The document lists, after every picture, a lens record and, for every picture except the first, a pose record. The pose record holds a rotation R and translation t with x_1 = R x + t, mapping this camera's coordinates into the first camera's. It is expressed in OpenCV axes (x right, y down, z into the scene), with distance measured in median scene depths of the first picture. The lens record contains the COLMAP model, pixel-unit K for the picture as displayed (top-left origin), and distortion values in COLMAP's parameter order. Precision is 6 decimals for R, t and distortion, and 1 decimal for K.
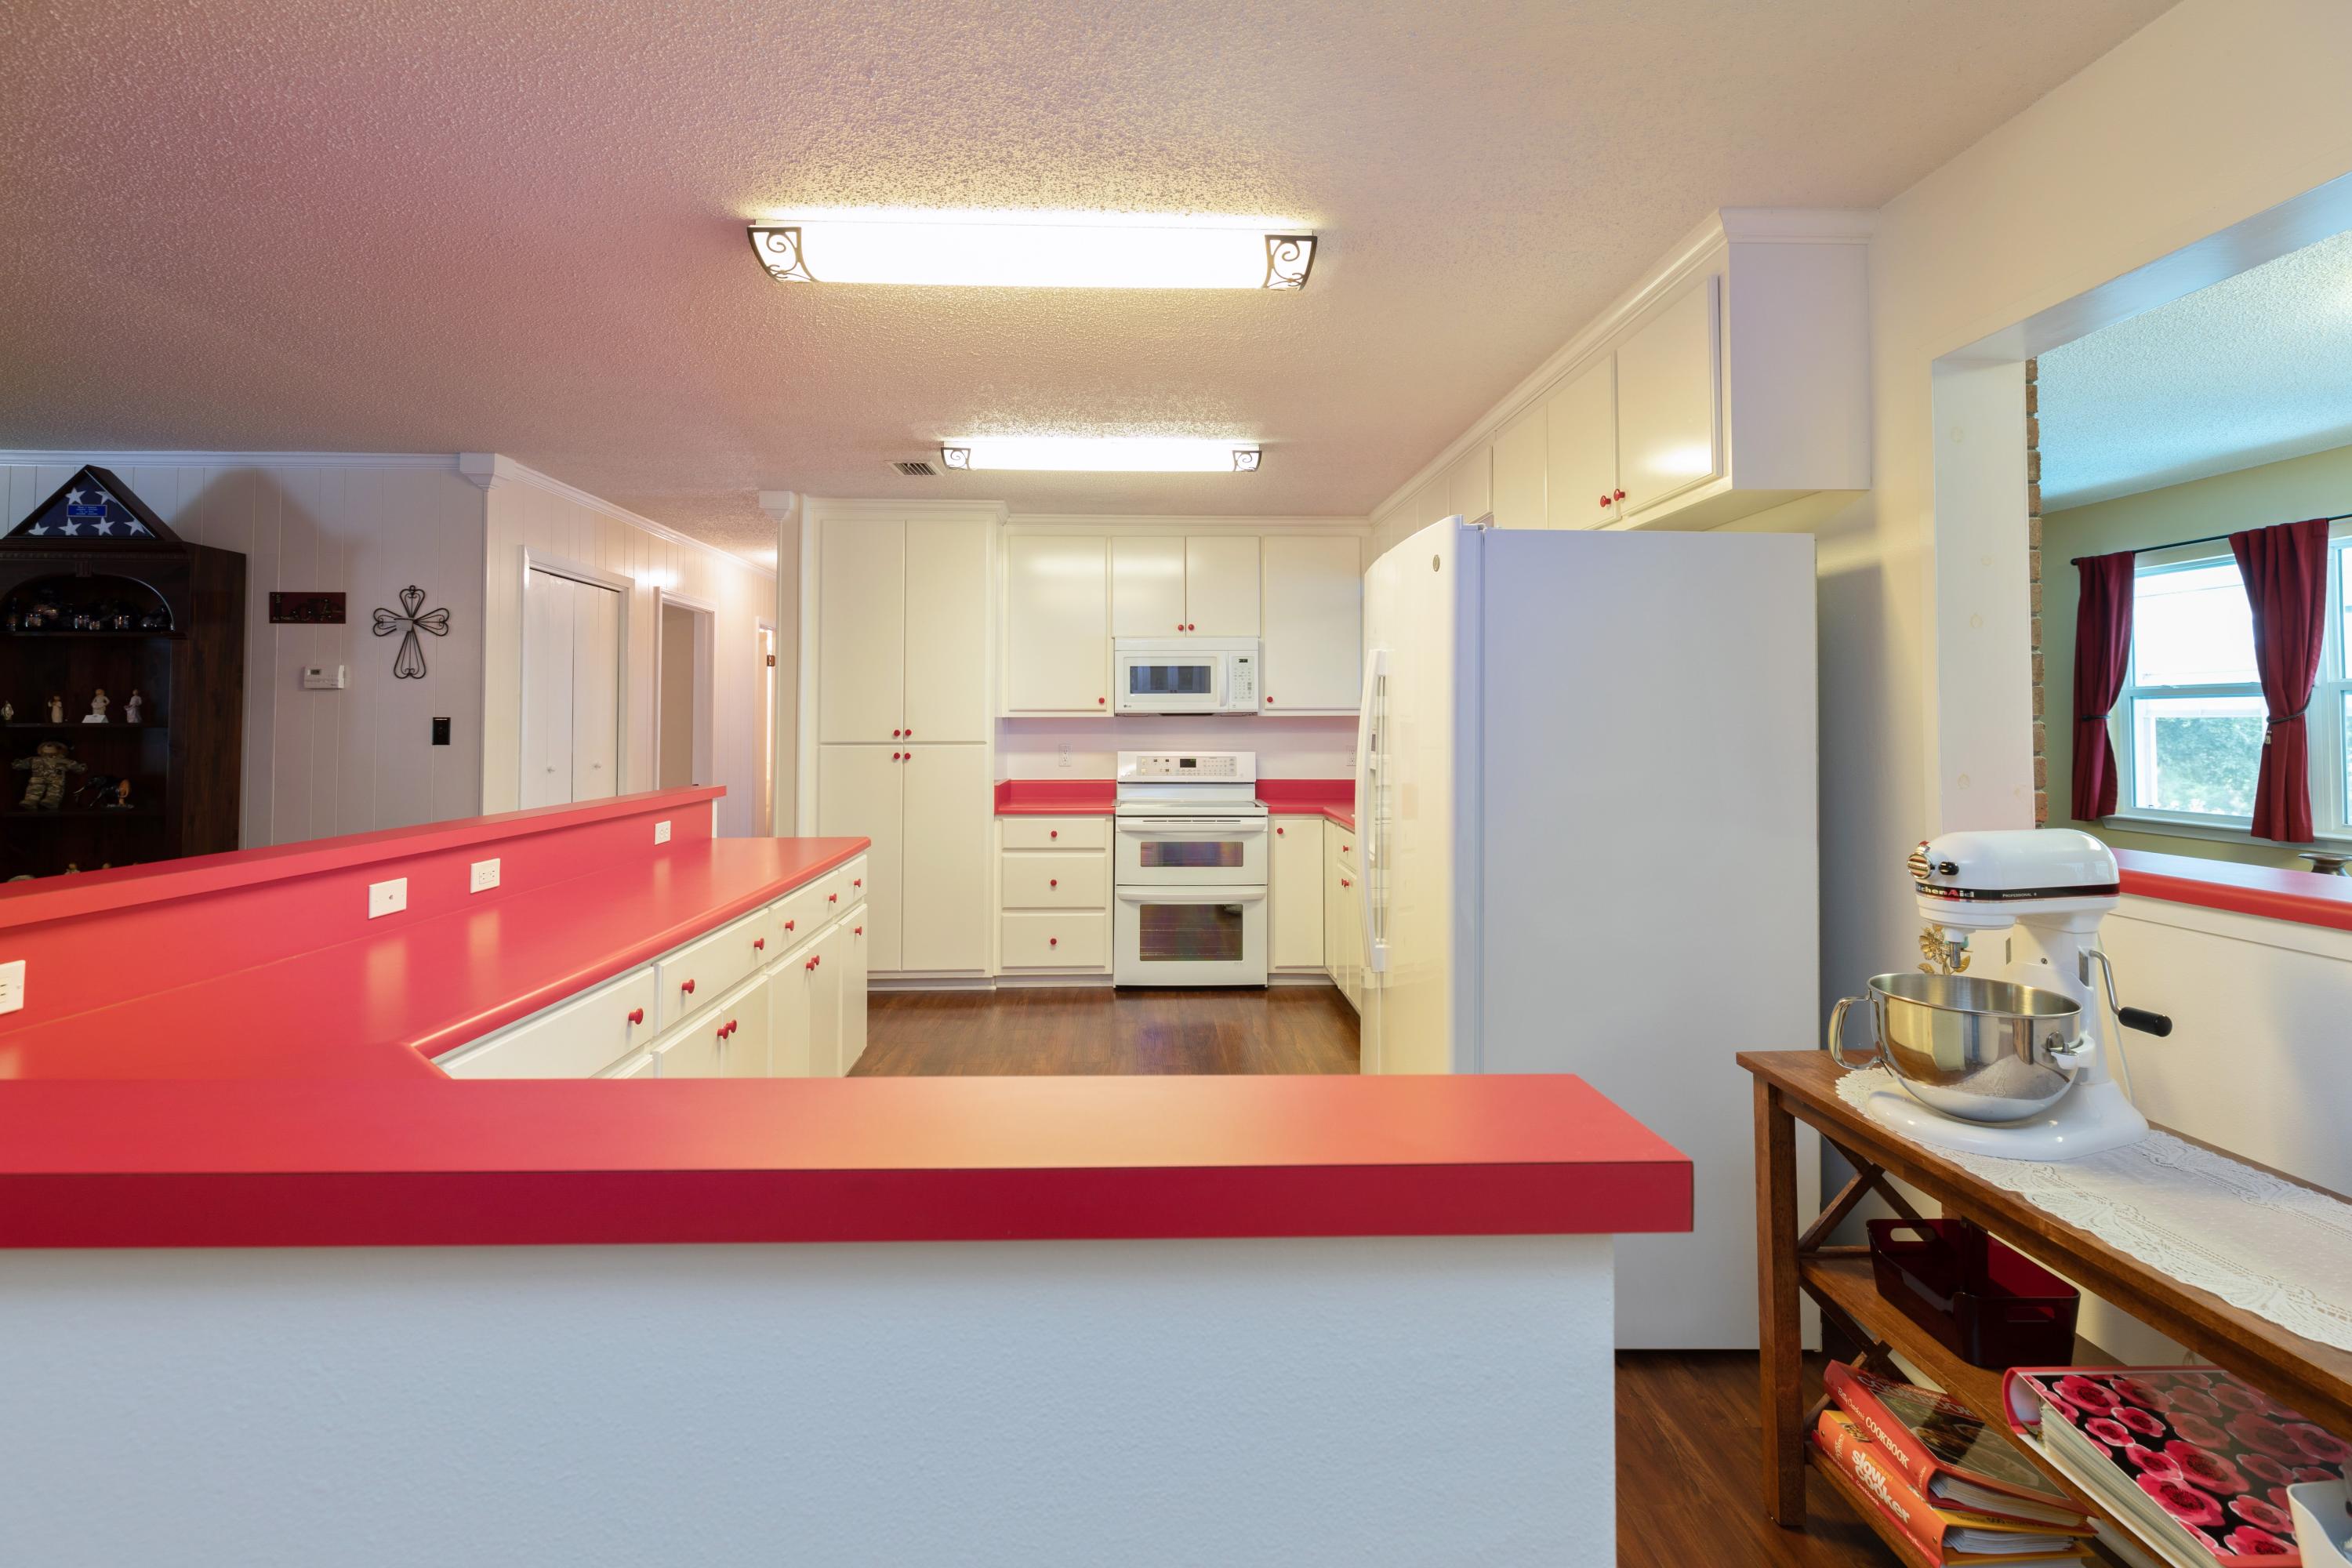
lens RADIAL K [[1077.6, 0, 1180.4], [0, 1077.6, 685.1], [0, 0, 1]] dist [0.001682, -0.001064]
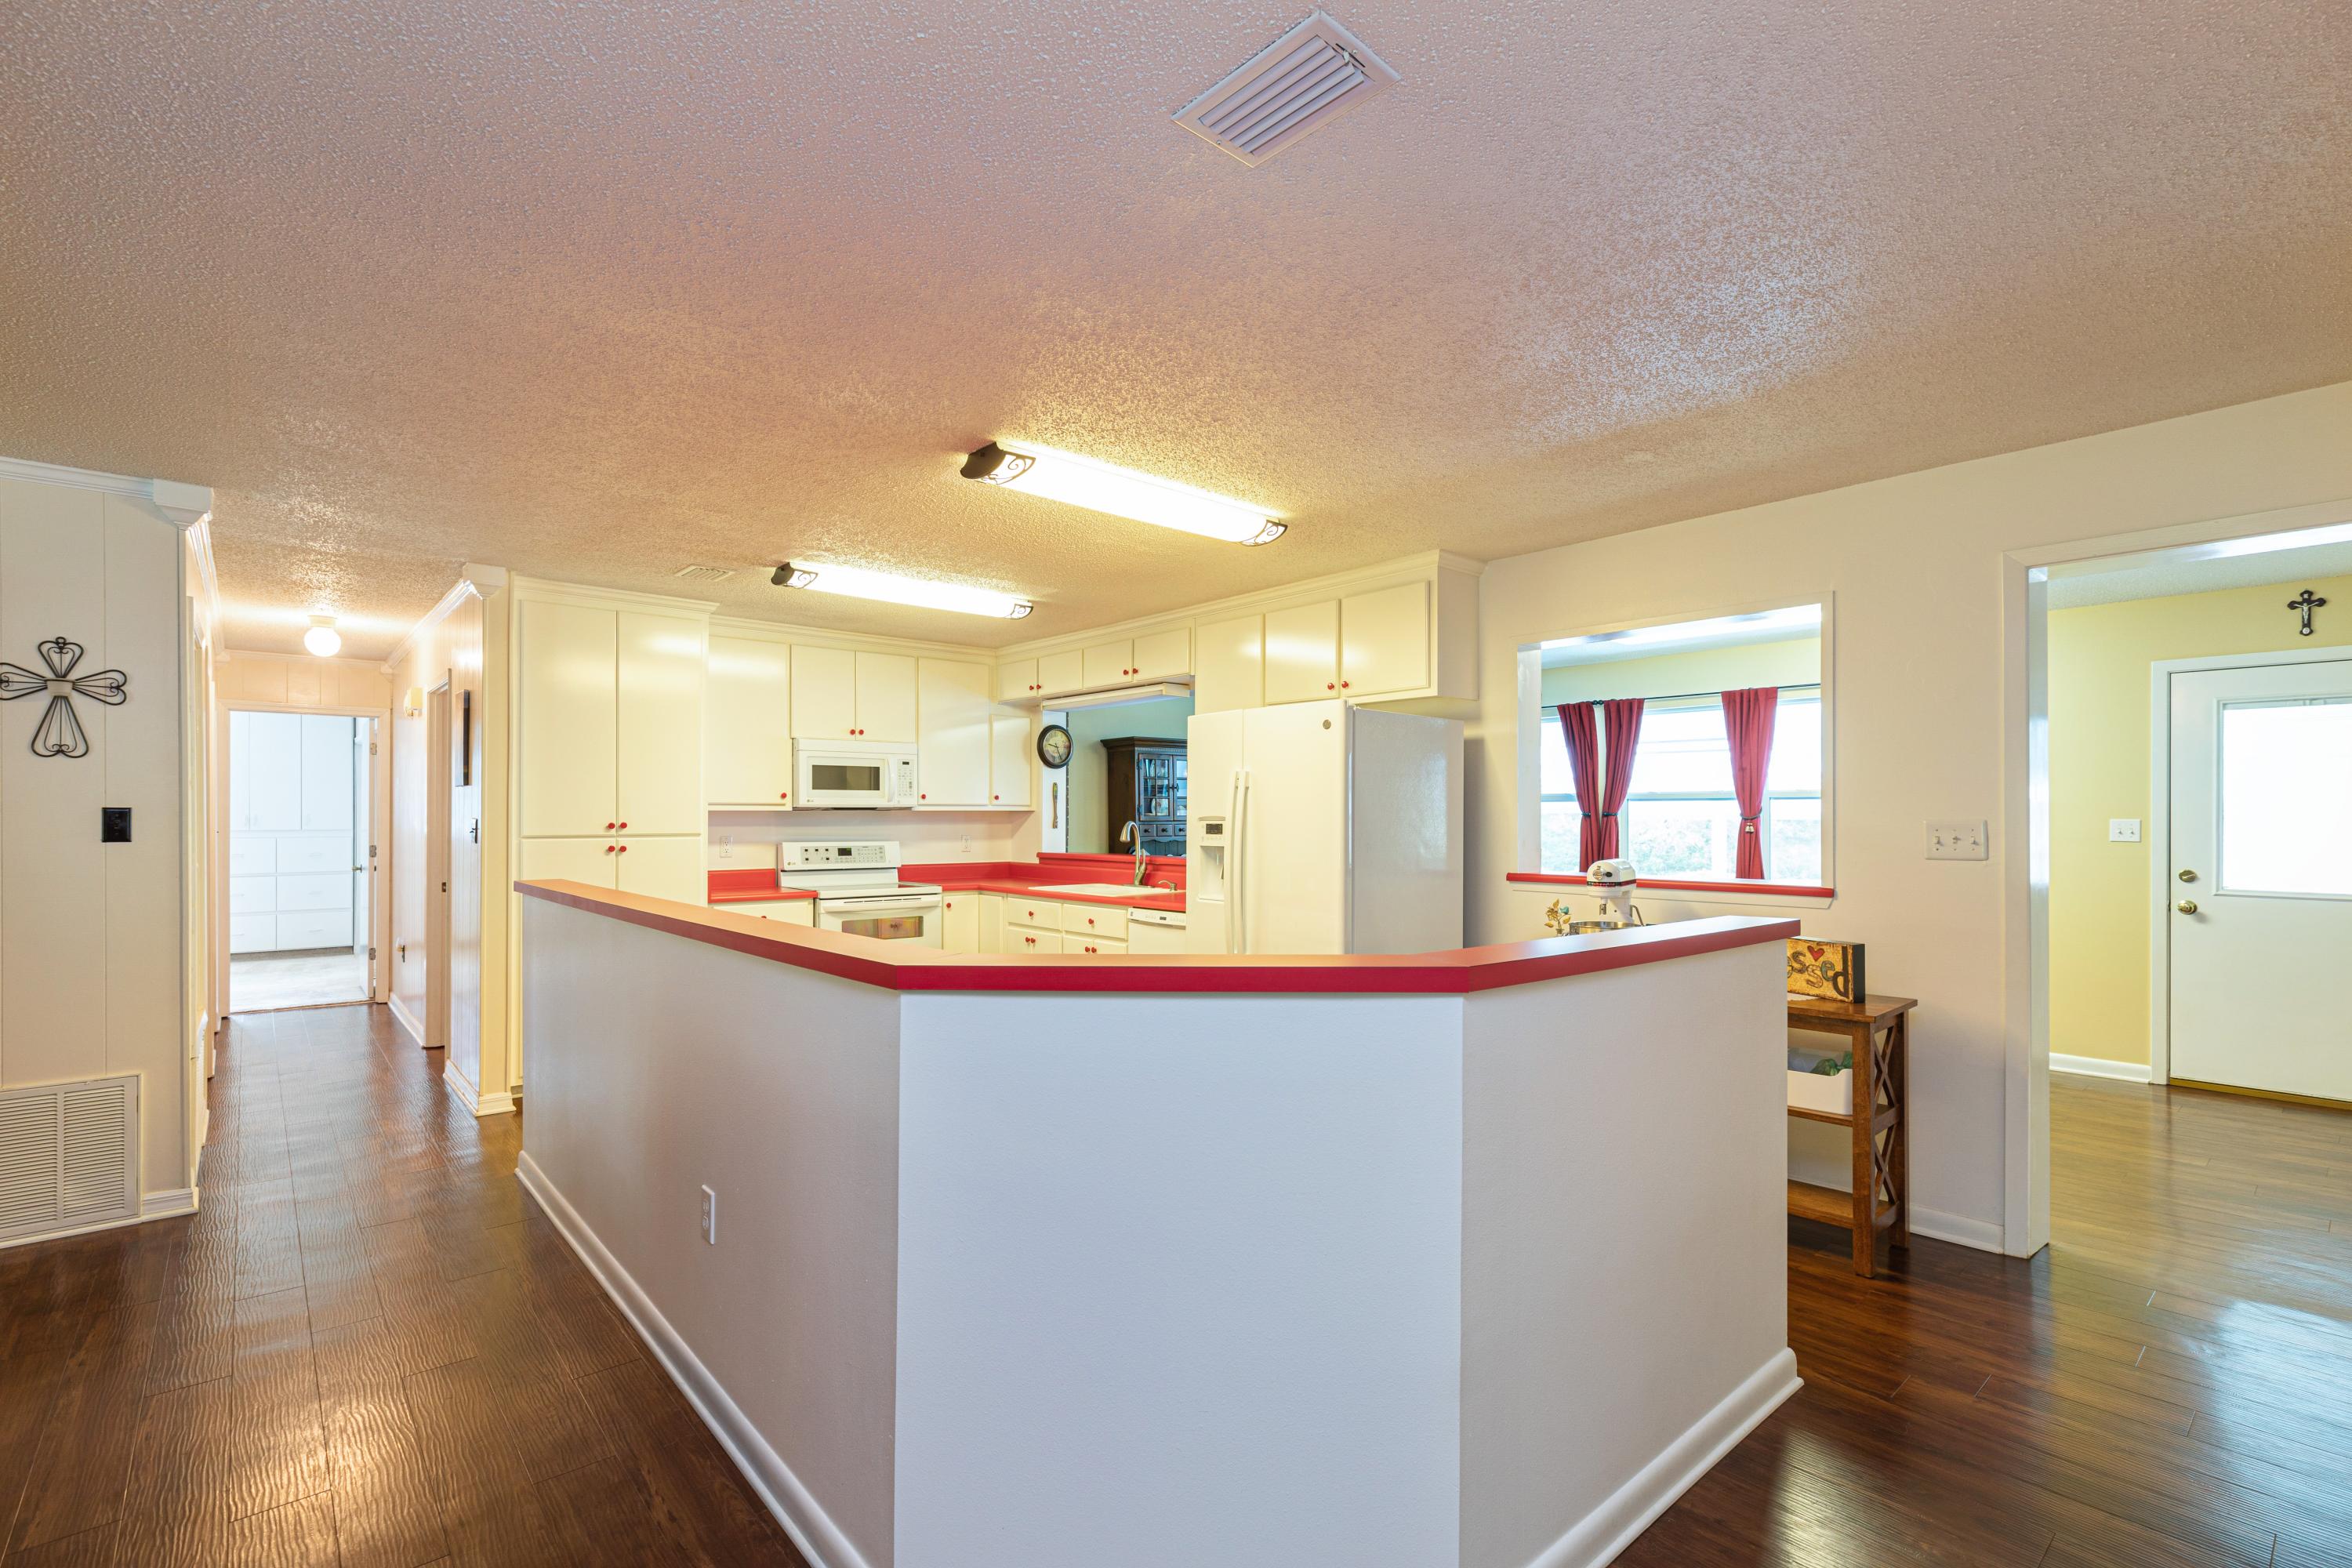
lens RADIAL K [[1077.6, 0, 1148.3], [0, 1077.6, 829.4], [0, 0, 1]] dist [0.001682, -0.001064]
pose [[0.782060, -0.005493, 0.623179, -0.611510], [-0.023341, 0.999001, 0.038096, -0.002053], [-0.622766, -0.044339, 0.781151, -0.105981]]
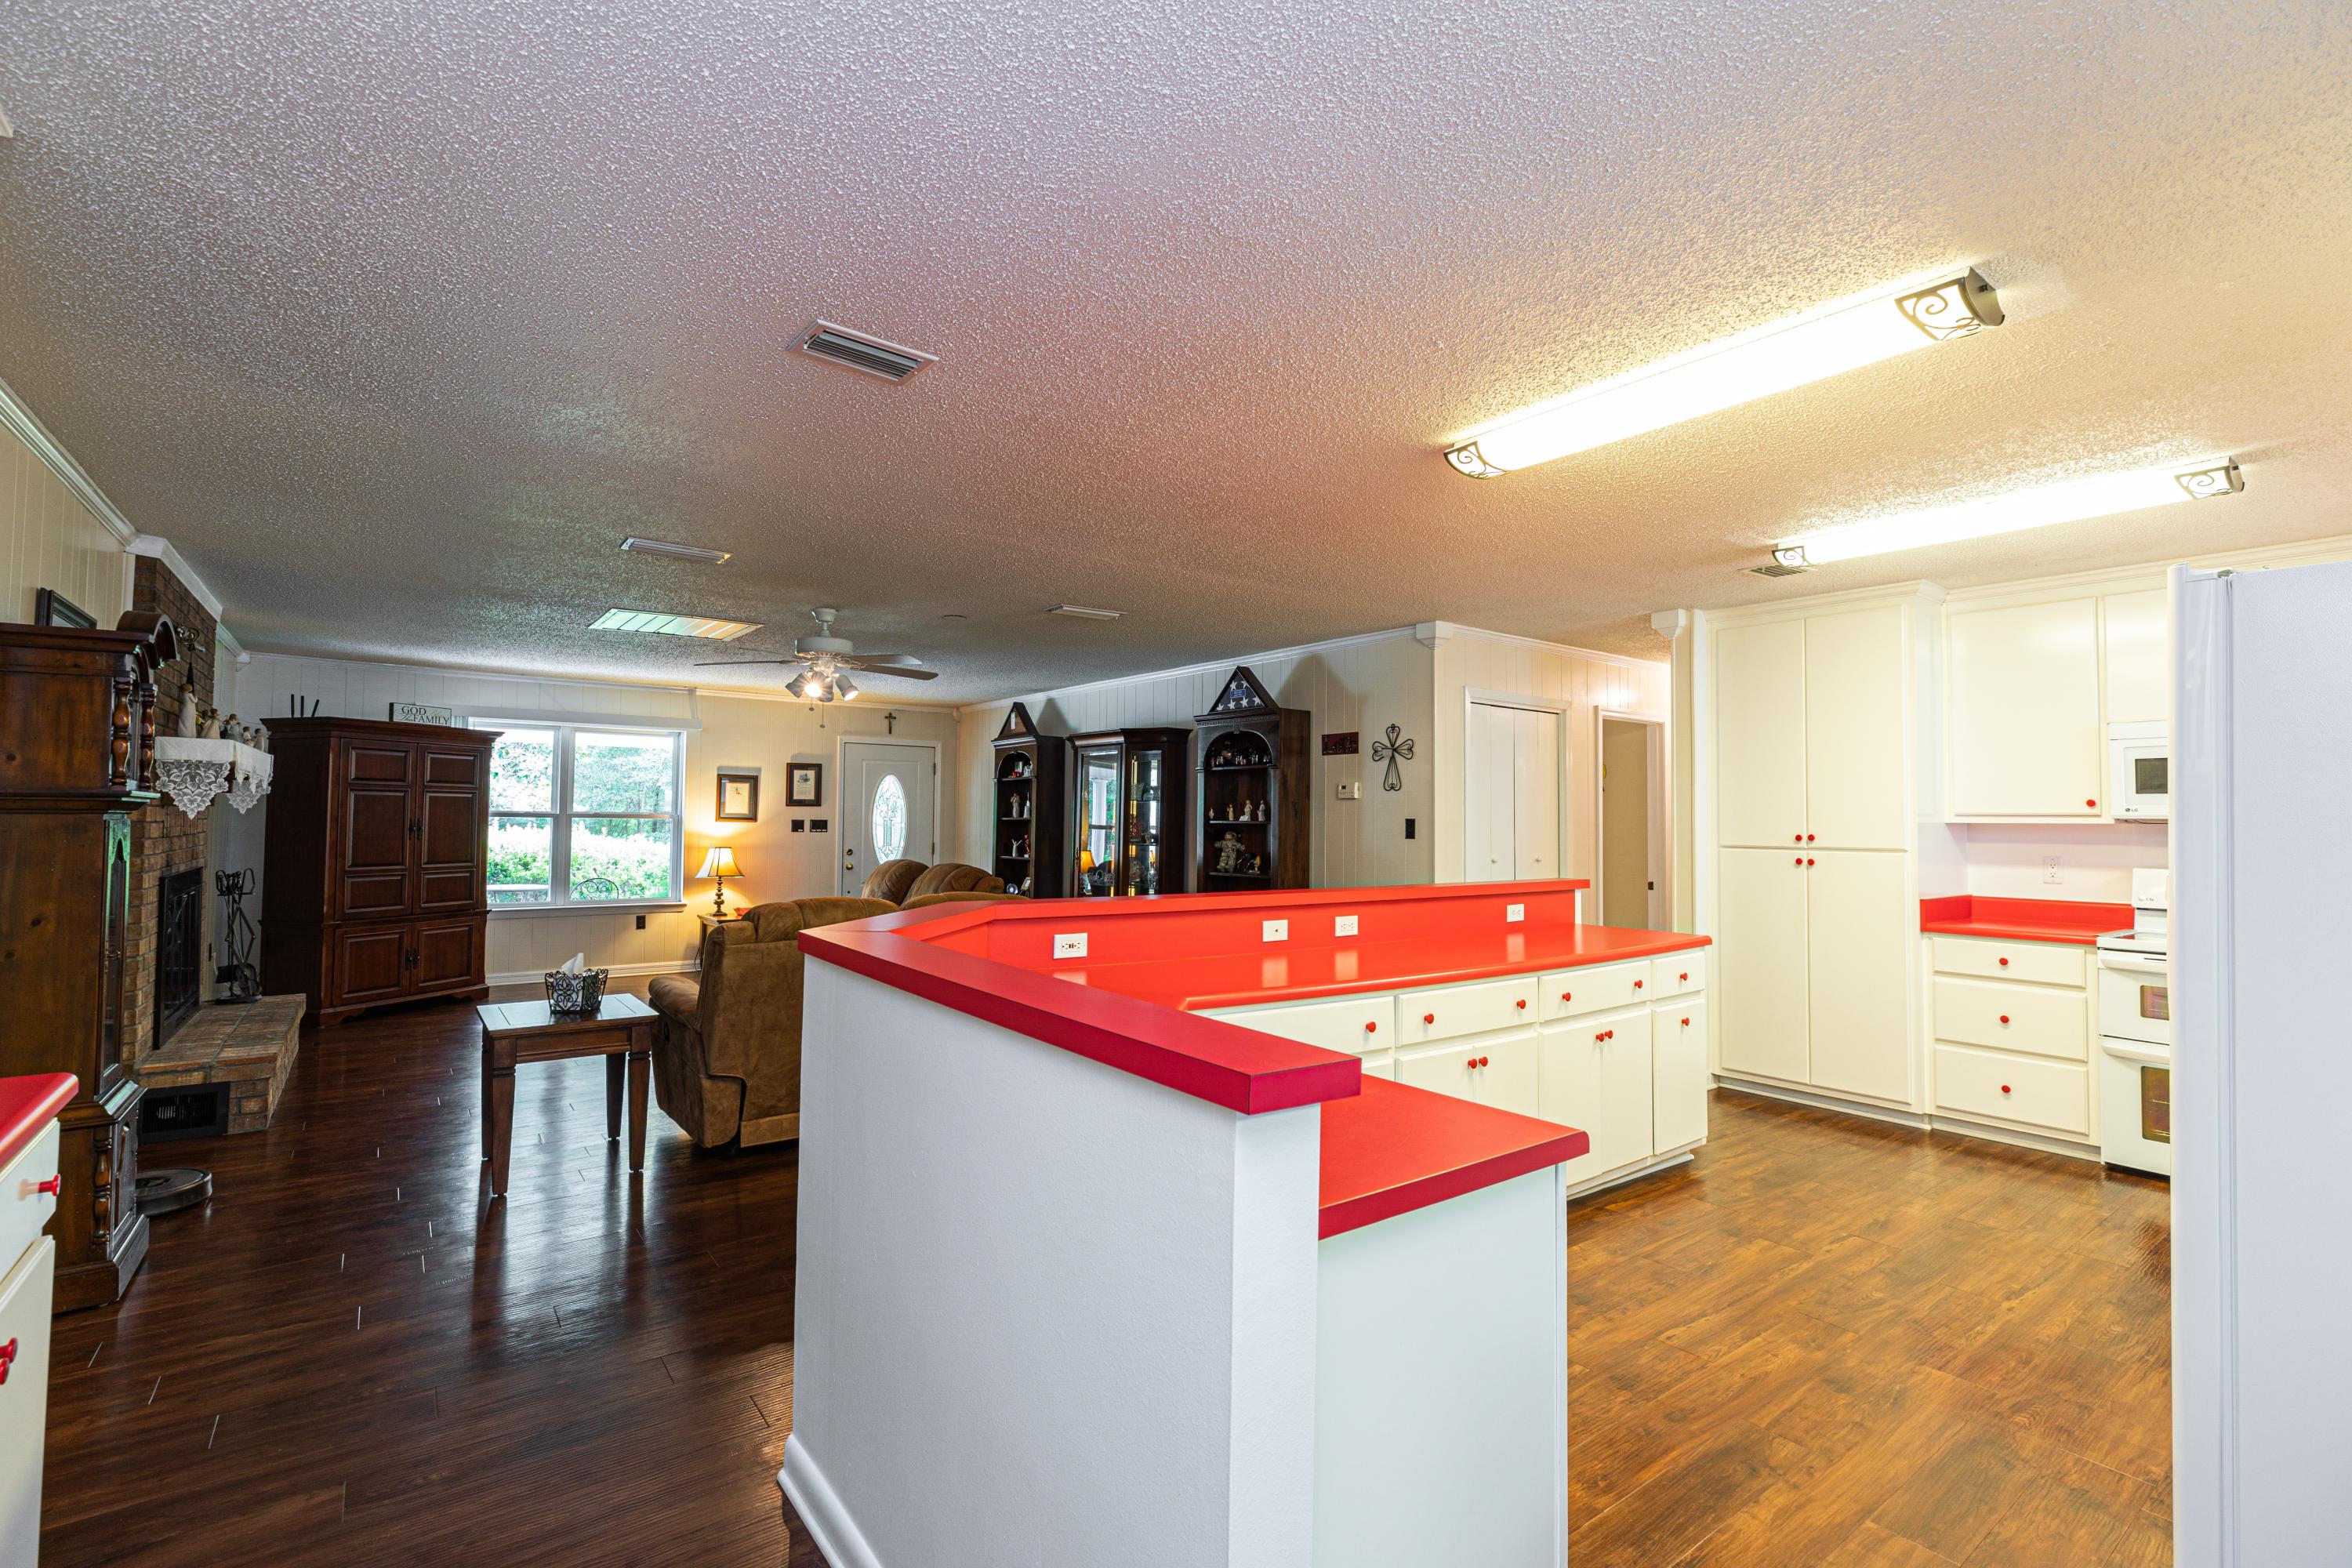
lens RADIAL K [[1077.6, 0, 1181.9], [0, 1077.6, 767.6], [0, 0, 1]] dist [0.001682, -0.001064]
pose [[0.567789, -0.033528, -0.822491, 0.275614], [0.017732, 0.999437, -0.028500, -0.001209], [0.822983, 0.001598, 0.568064, -0.013968]]
